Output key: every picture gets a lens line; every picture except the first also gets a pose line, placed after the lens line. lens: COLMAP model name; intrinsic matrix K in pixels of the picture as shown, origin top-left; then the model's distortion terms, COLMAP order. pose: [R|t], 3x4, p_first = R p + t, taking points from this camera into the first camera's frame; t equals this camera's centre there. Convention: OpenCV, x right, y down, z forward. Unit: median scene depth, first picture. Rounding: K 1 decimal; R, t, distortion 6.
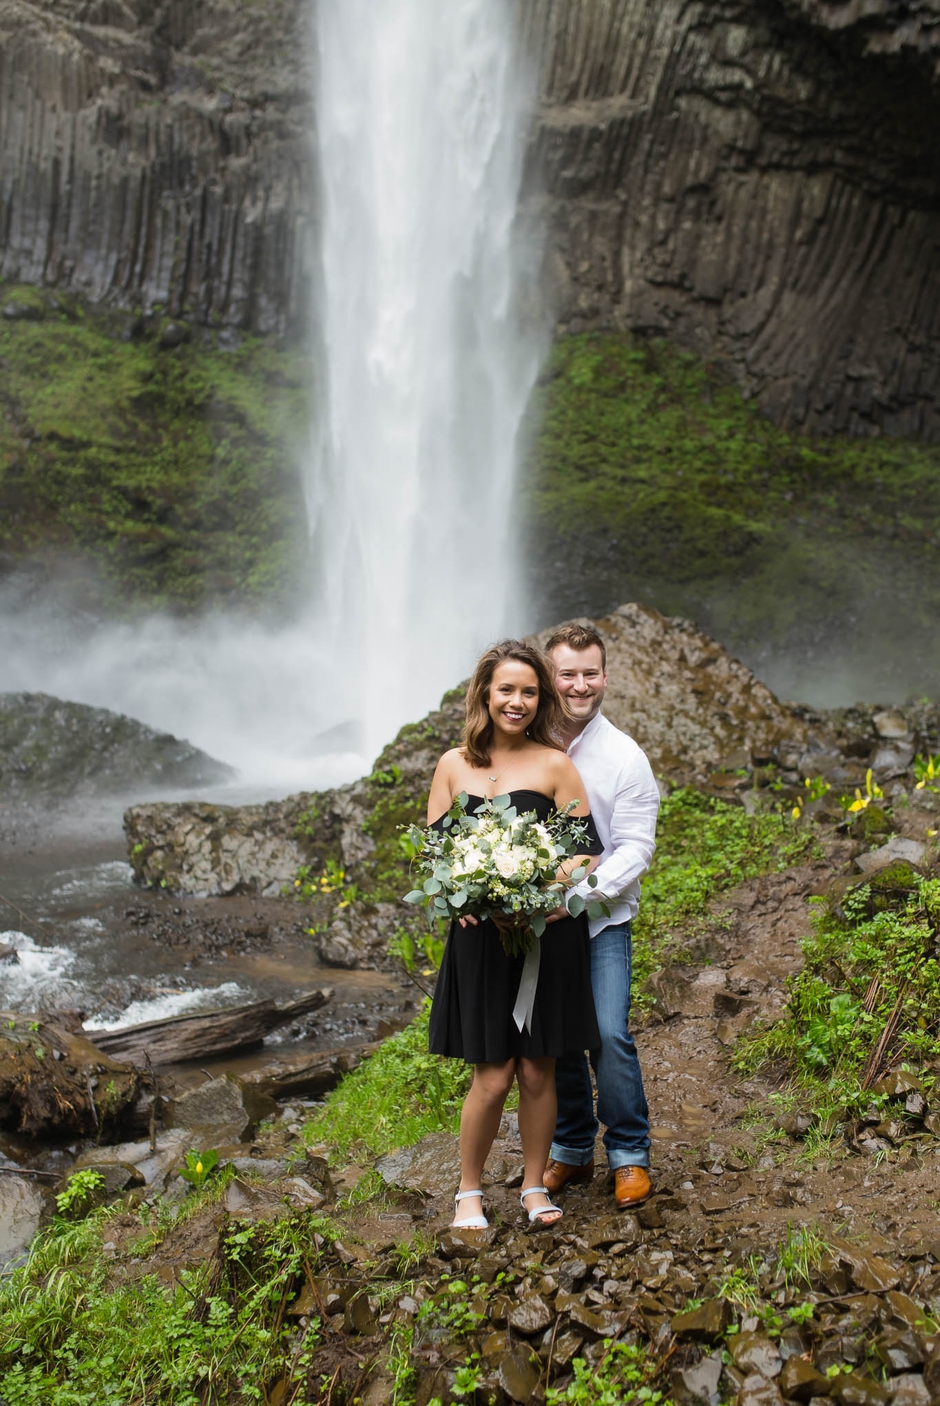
lens RADIAL K [[1524.6, 0, 532.8], [0, 1524.6, 750.2], [0, 0, 1]] dist [-0.064936, 0.091783]
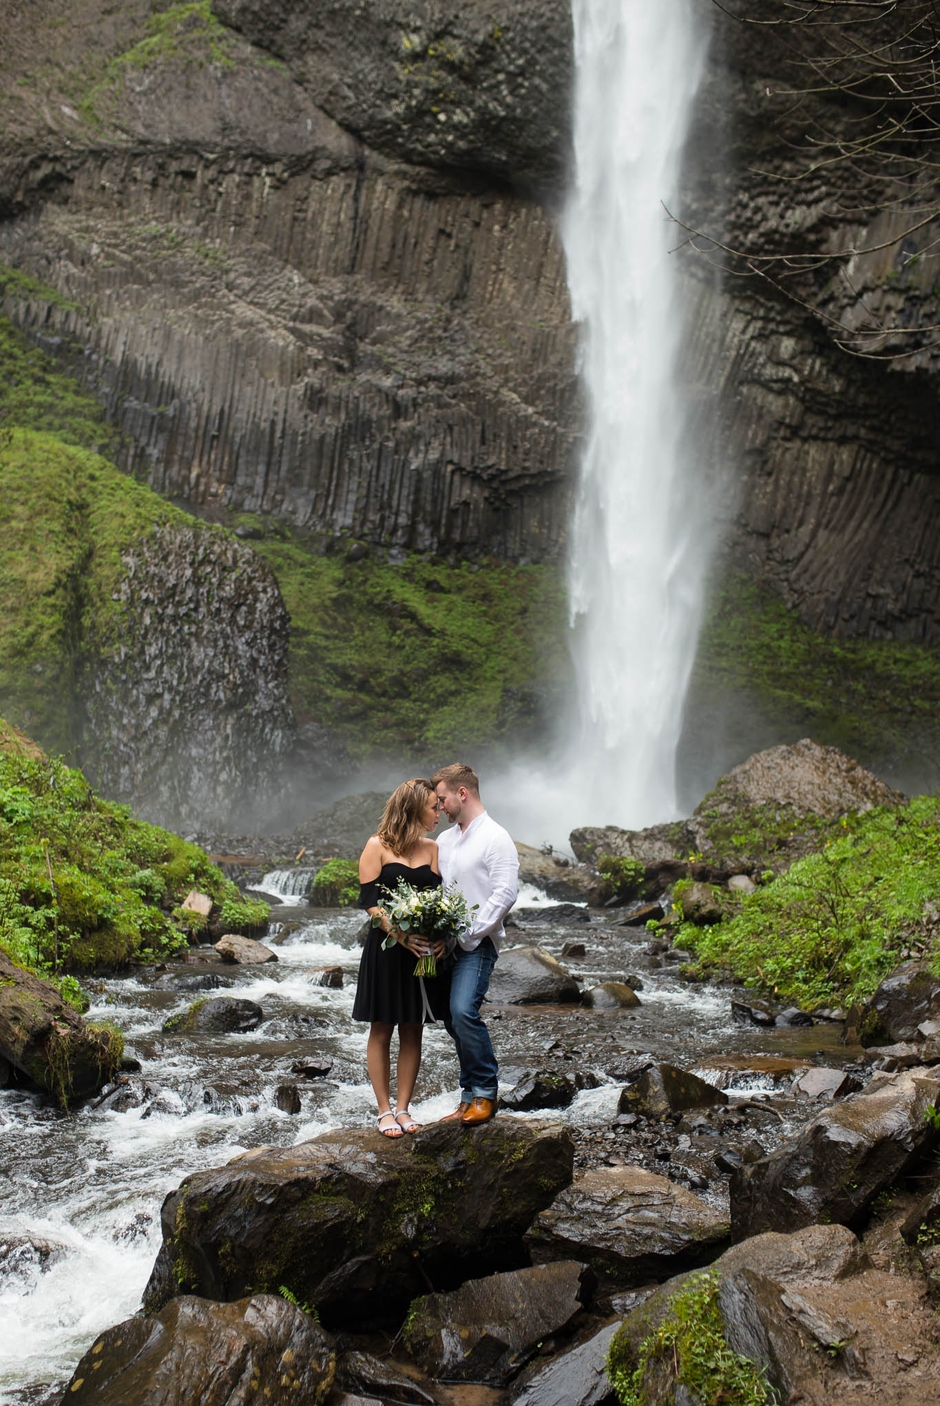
lens RADIAL K [[1563.1, 0, 409.8], [0, 1563.1, 802.7], [0, 0, 1]] dist [-0.061254, 0.065936]
pose [[0.998847, 0.025236, -0.040836, -0.130997], [-0.028572, 0.996116, -0.083285, 0.059454], [0.038576, 0.084356, 0.995689, -0.350721]]
